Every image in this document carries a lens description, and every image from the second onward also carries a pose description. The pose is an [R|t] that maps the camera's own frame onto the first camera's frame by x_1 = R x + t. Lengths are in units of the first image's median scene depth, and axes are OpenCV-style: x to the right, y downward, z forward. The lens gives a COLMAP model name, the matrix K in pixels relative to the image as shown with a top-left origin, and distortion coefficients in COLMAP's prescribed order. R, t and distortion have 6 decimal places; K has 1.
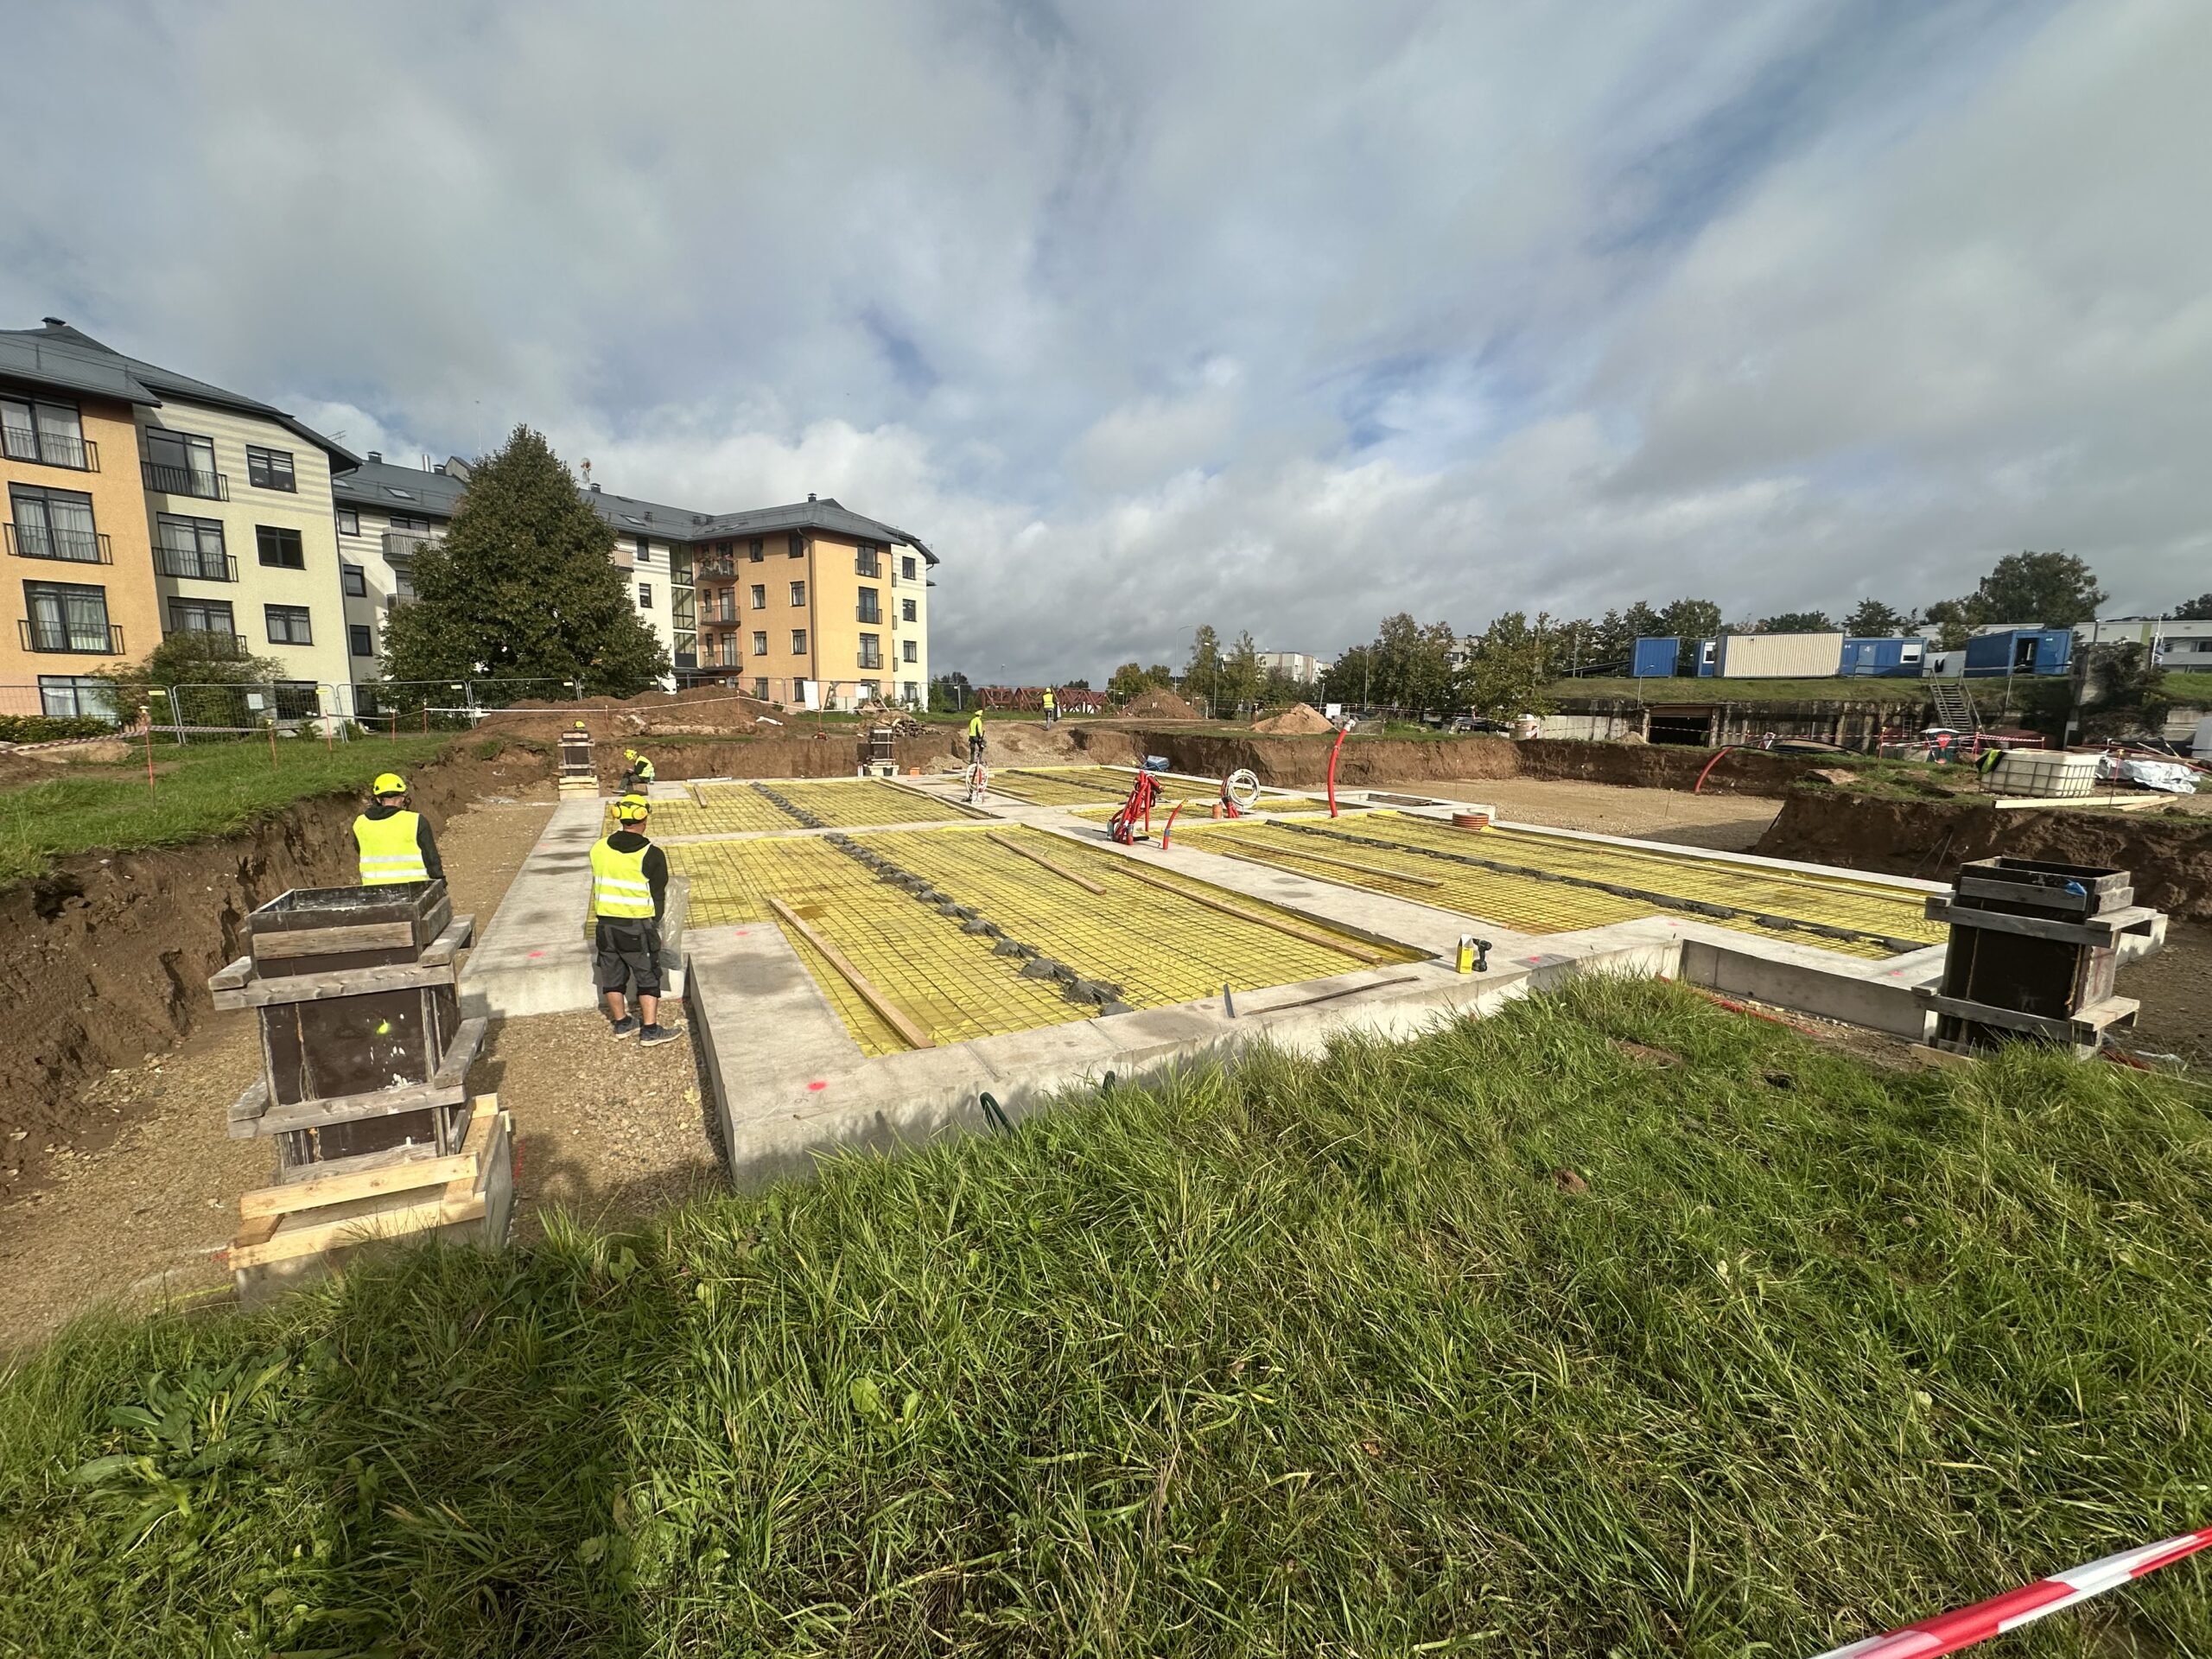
lens RADIAL K [[877.0, 0, 1106.0], [0, 877.0, 829.5], [0, 0, 1]] dist [-0.002398, -0.000031]
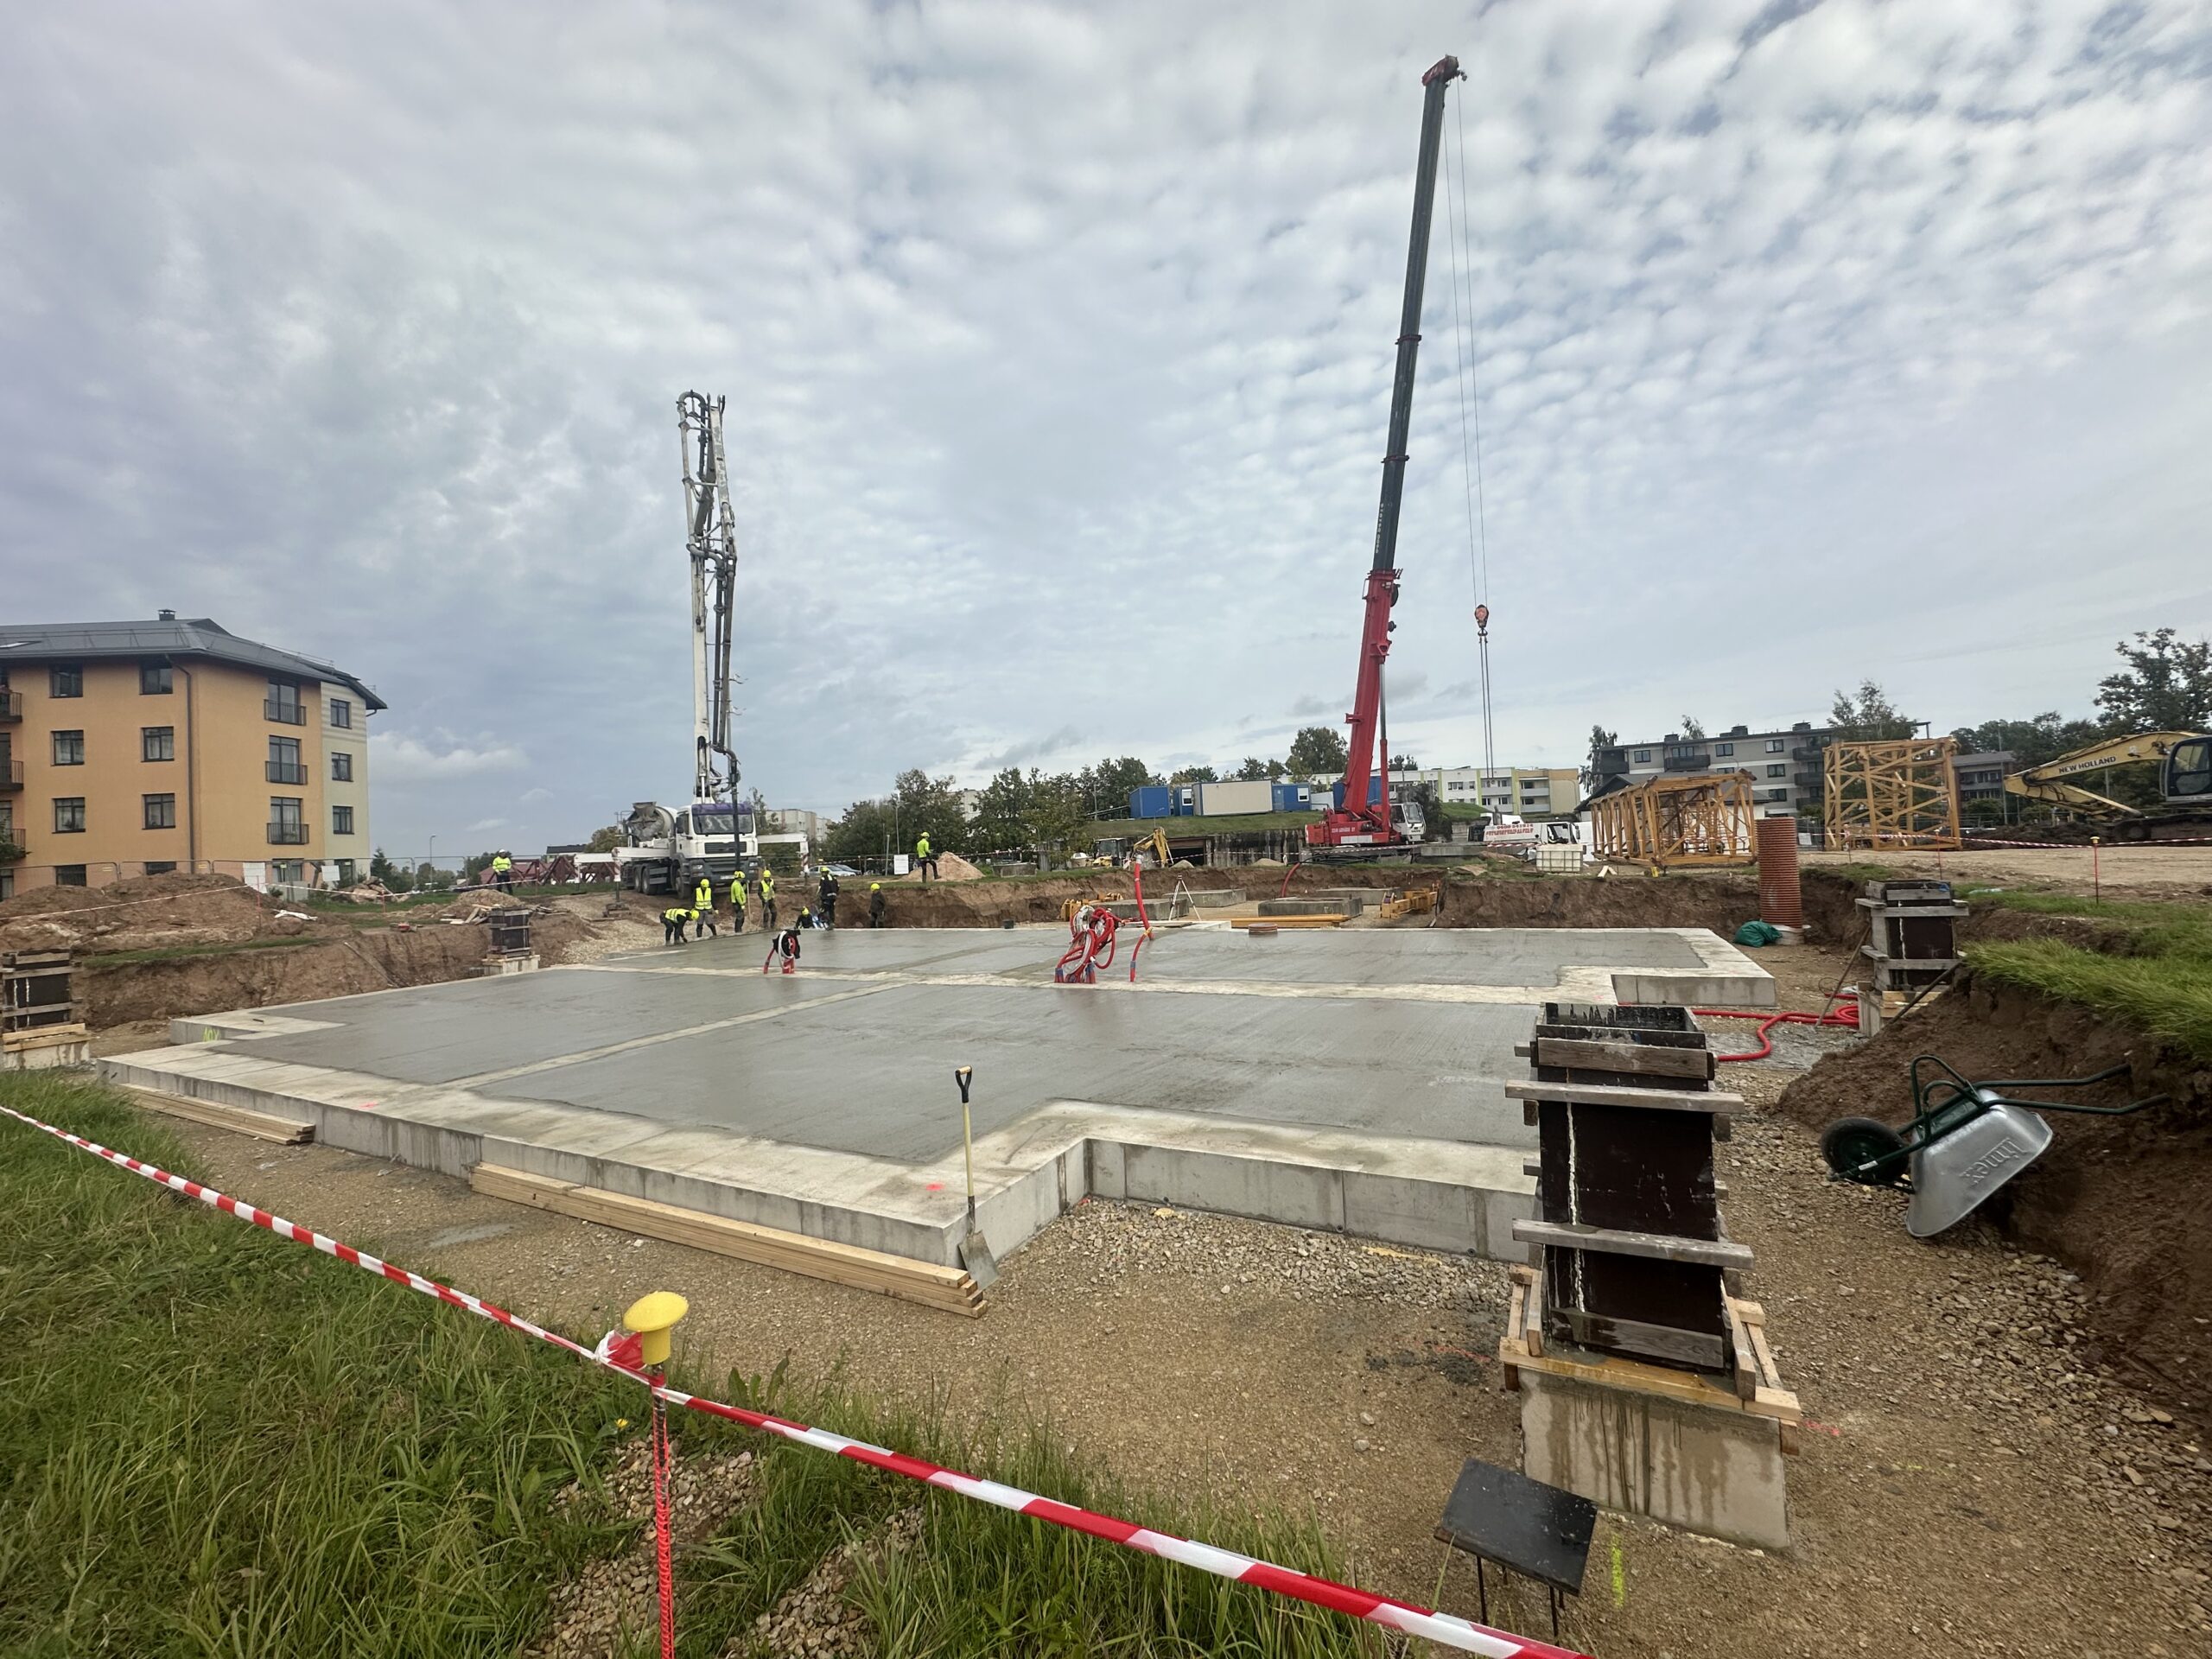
lens RADIAL K [[877.0, 0, 1106.0], [0, 877.0, 829.5], [0, 0, 1]] dist [-0.002398, -0.000031]
pose [[0.829577, -0.043414, 0.556702, -0.110071], [0.139915, 0.981330, -0.131968, -0.004192], [-0.540580, 0.187369, 0.820163, 0.031018]]
